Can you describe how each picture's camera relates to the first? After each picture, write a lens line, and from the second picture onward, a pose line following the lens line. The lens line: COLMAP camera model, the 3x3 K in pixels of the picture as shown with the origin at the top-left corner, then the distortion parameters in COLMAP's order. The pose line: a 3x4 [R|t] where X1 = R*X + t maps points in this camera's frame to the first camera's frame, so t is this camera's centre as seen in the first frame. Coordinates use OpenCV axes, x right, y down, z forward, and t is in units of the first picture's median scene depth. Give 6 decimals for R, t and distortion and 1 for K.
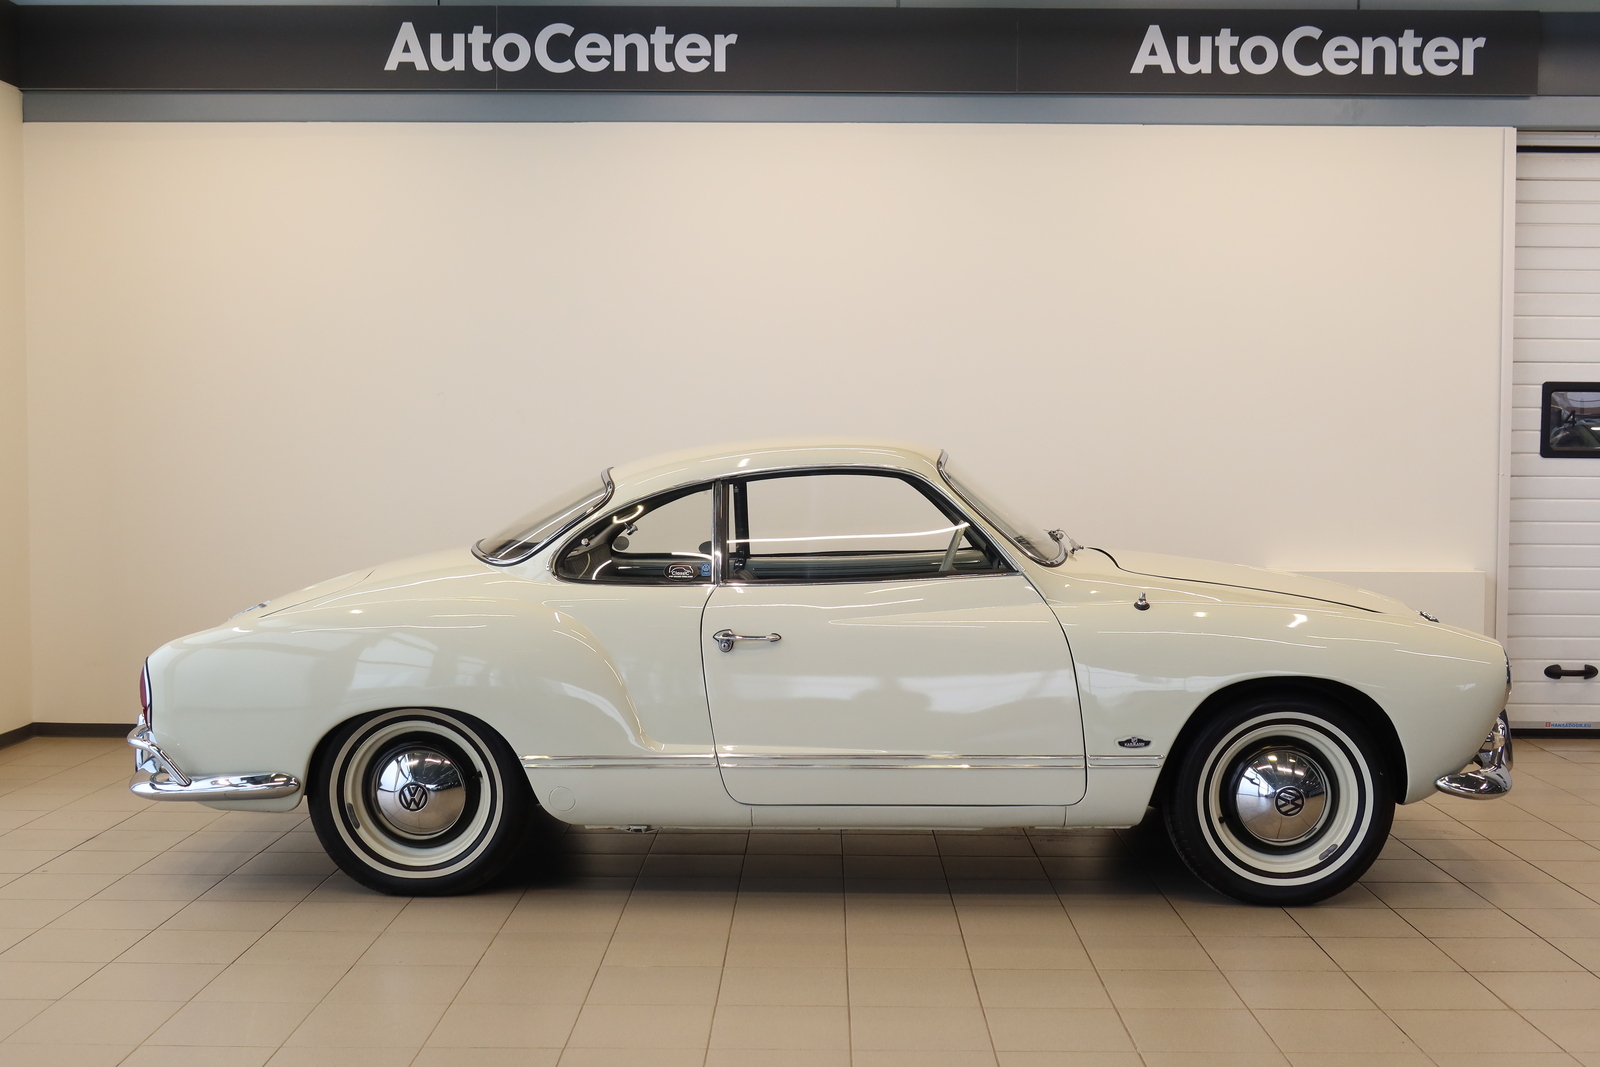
lens RADIAL K [[1821.7, 0, 800.0], [0, 1821.7, 533.5], [0, 0, 1]] dist [0.000066, -0.023725]
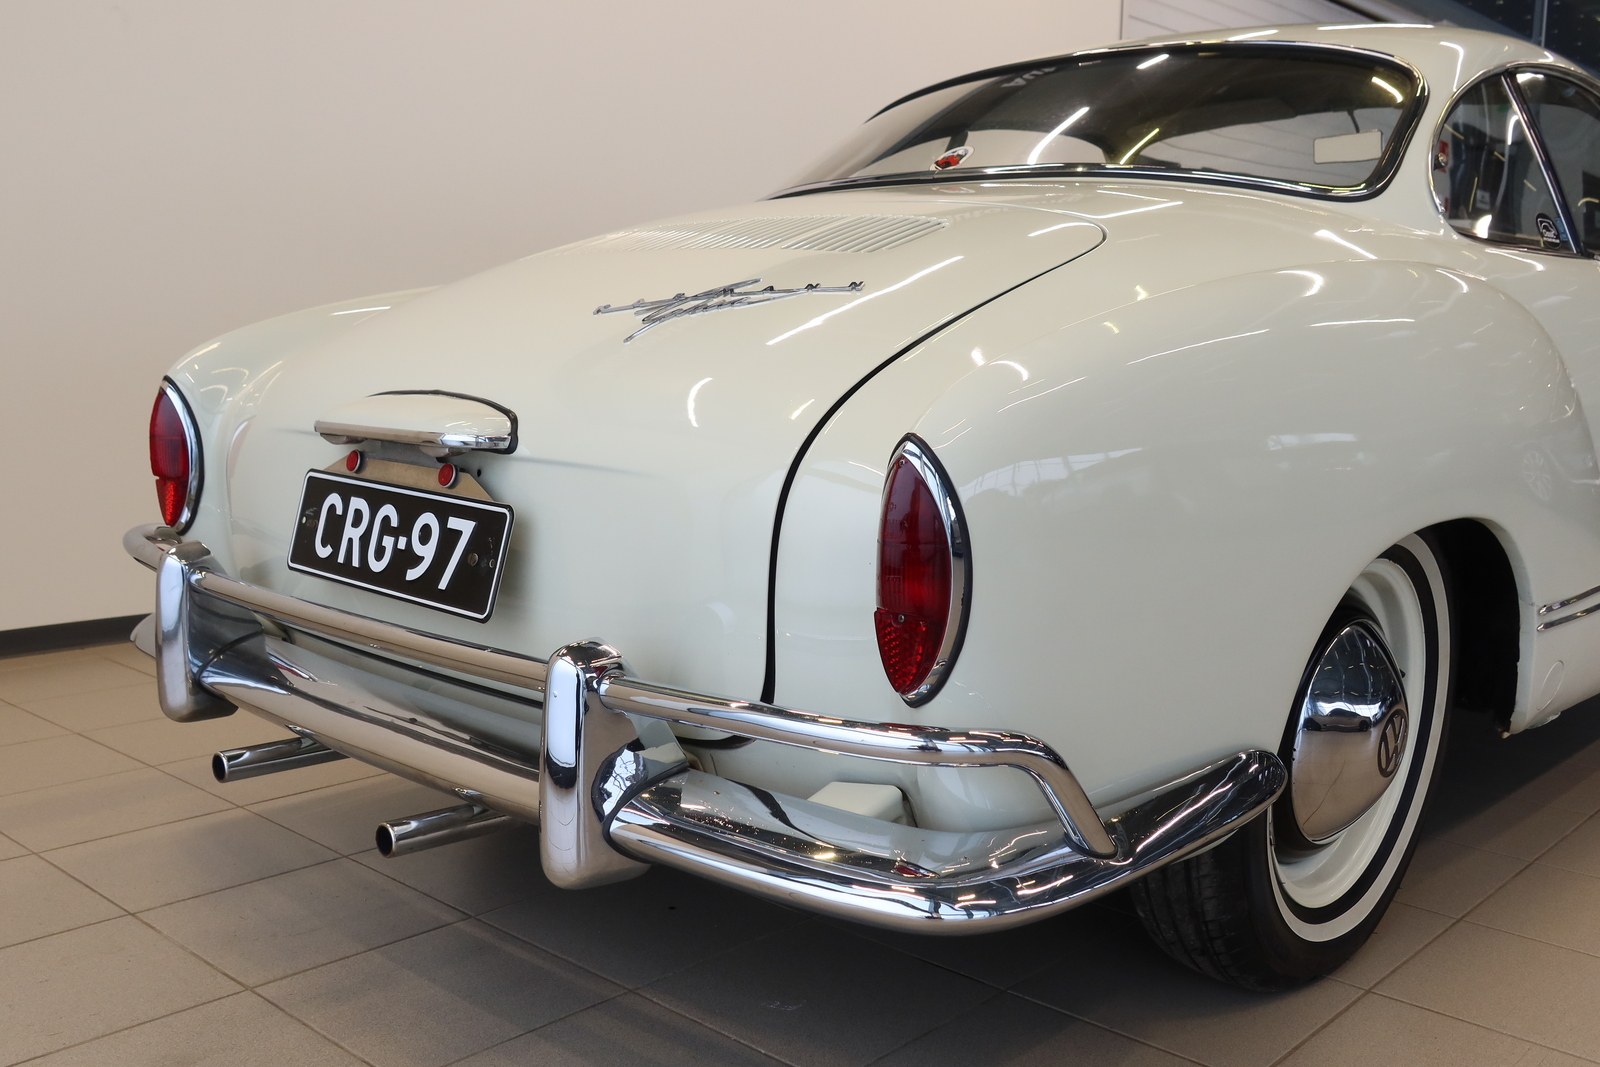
lens RADIAL K [[1499.0, 0, 800.0], [0, 1499.0, 533.5], [0, 0, 1]] dist [0.001172, 0.001060]
pose [[0.664610, -0.092317, 0.741465, -0.544892], [0.018188, 0.994043, 0.107462, 0.058515], [-0.746969, -0.057935, 0.662330, 0.872678]]
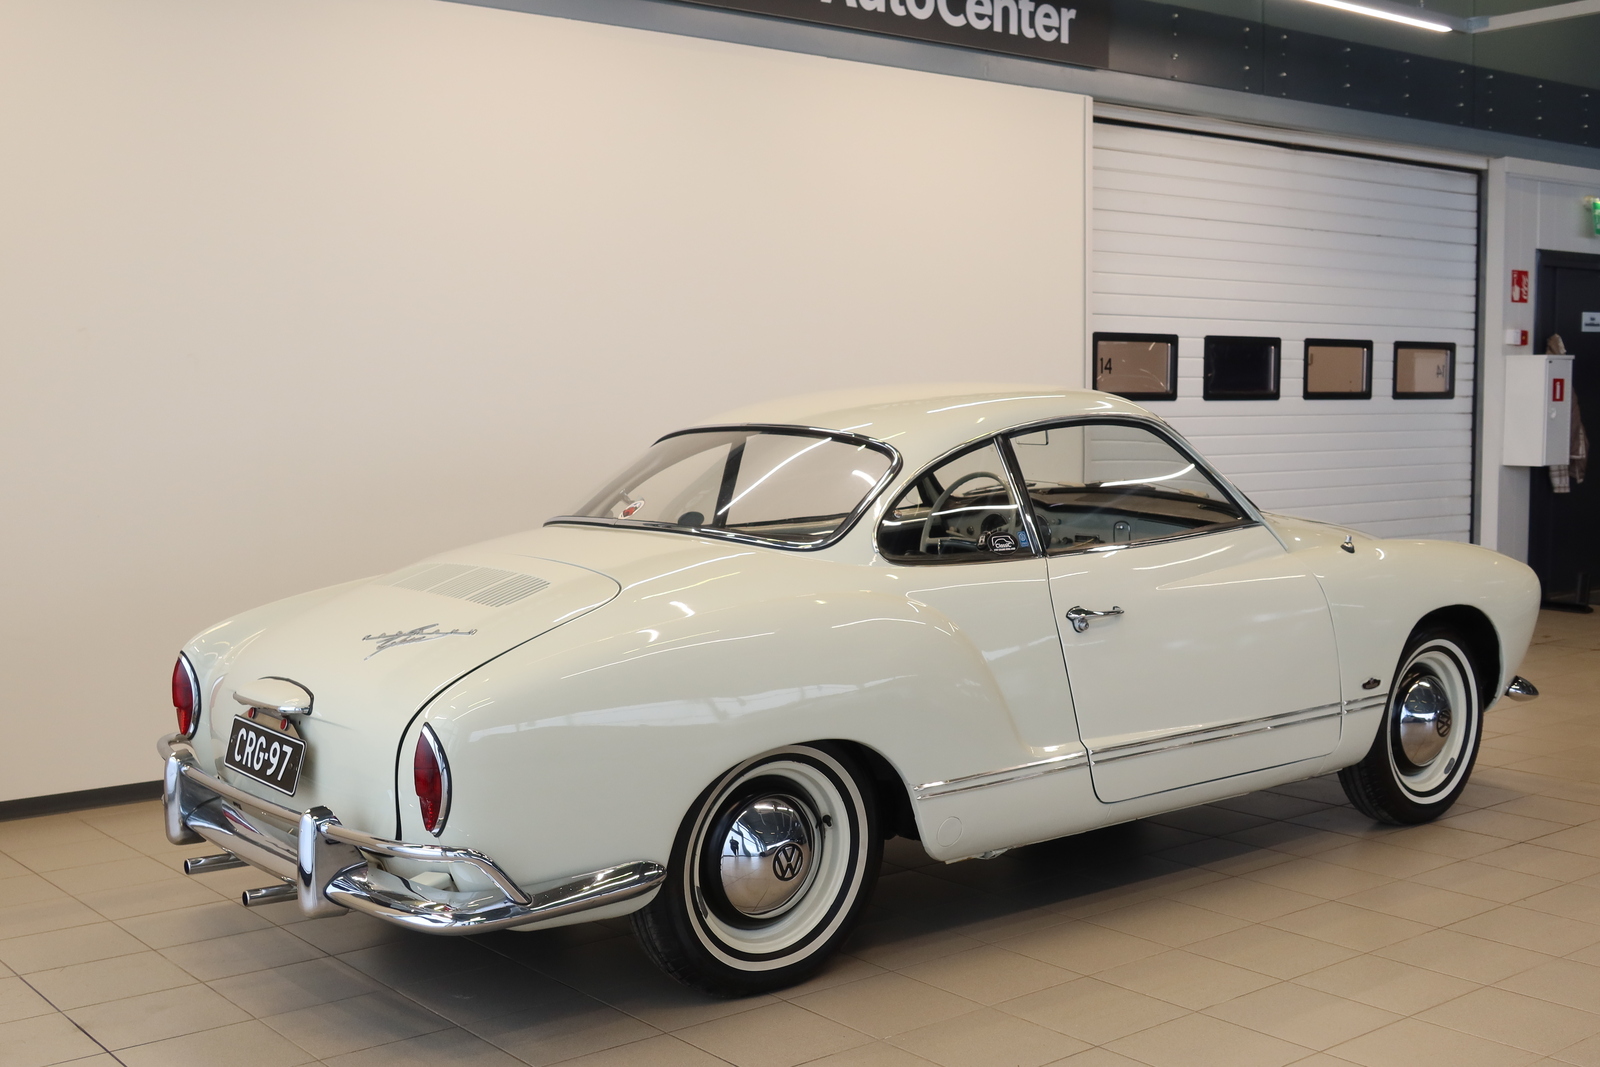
lens RADIAL K [[1821.7, 0, 800.0], [0, 1821.7, 533.5], [0, 0, 1]] dist [0.000066, -0.023725]
pose [[0.769314, -0.058416, 0.636194, -0.678635], [0.041301, 0.998275, 0.041719, -0.023106], [-0.637534, -0.005820, 0.770400, 0.410728]]
